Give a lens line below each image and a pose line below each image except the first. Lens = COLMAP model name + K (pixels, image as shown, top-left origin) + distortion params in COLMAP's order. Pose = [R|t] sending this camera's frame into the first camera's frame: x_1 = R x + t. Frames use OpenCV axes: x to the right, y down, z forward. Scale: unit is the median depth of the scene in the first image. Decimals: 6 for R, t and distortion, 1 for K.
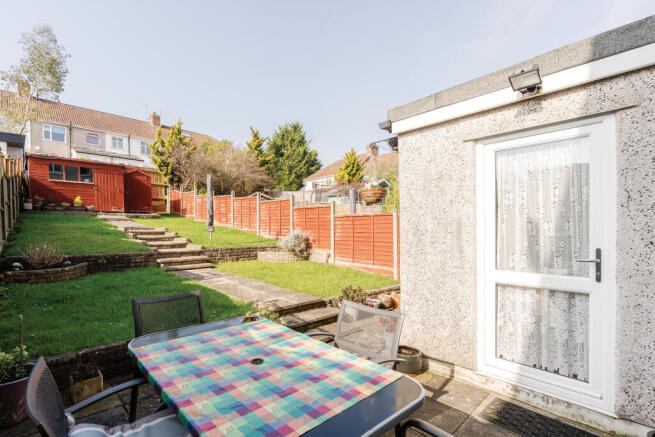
lens RADIAL K [[309.1, 0, 326.6], [0, 309.1, 222.7], [0, 0, 1]] dist [0.001670, -0.000122]
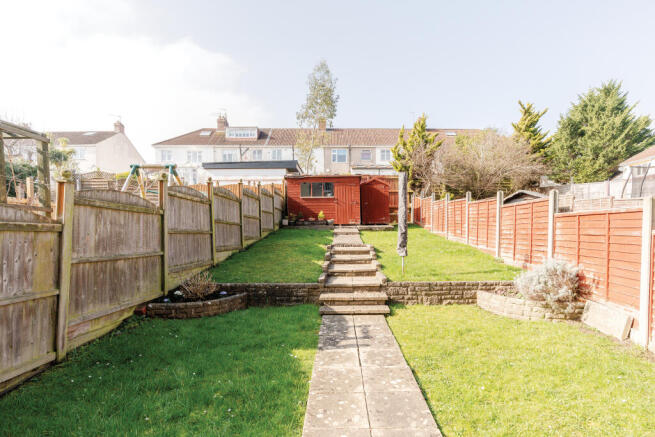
lens RADIAL K [[327.5, 0, 341.8], [0, 327.5, 244.7], [0, 0, 1]] dist [-0.001007, 0.000346]
pose [[0.706809, 0.022140, -0.707058, 0.020286], [0.015147, 0.998807, 0.046416, -0.015476], [0.707242, -0.043517, 0.705631, 0.189989]]
